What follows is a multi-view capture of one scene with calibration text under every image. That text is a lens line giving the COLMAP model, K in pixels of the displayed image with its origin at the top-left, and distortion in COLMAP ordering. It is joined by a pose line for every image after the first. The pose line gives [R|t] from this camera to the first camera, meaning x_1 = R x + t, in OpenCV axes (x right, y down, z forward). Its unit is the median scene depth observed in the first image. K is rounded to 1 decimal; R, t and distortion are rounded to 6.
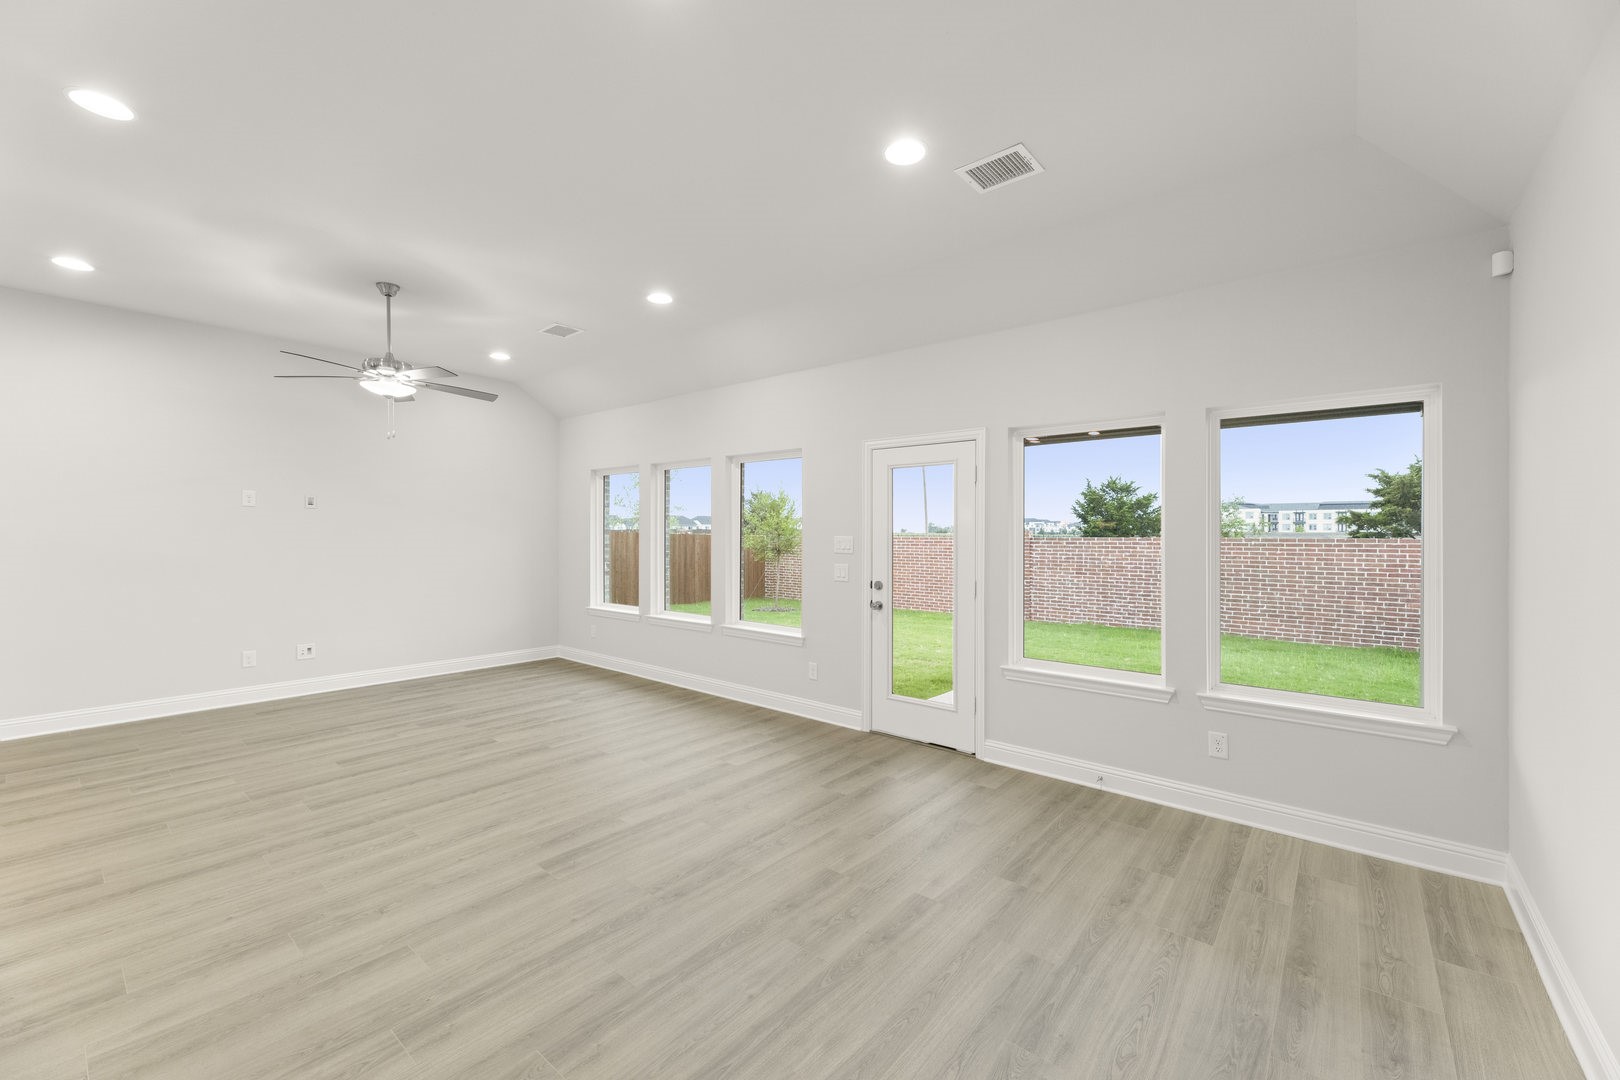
lens RADIAL K [[639.0, 0, 806.6], [0, 639.0, 541.1], [0, 0, 1]] dist [0.002056, -0.000197]
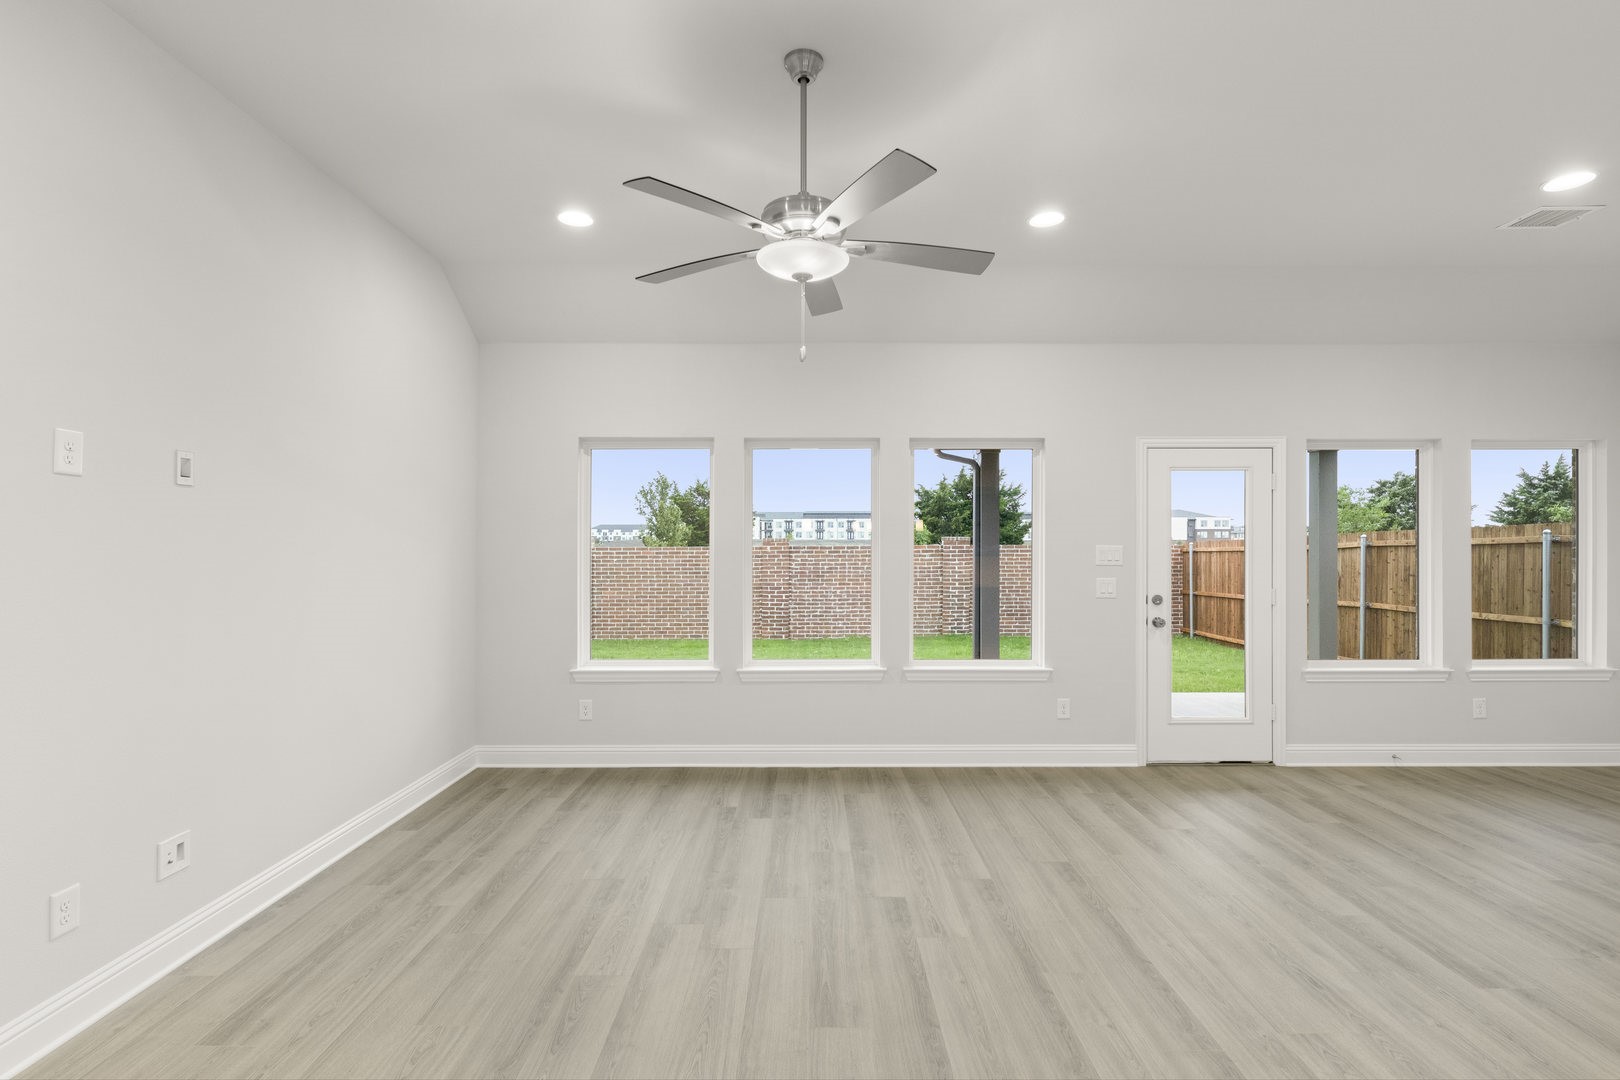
lens RADIAL K [[763.4, 0, 805.5], [0, 763.4, 546.2], [0, 0, 1]] dist [-0.000884, -0.000049]
pose [[0.771722, -0.008344, 0.635905, -1.250962], [0.012493, 0.999920, -0.002041, -0.013931], [-0.635837, 0.009519, 0.771765, 0.636879]]
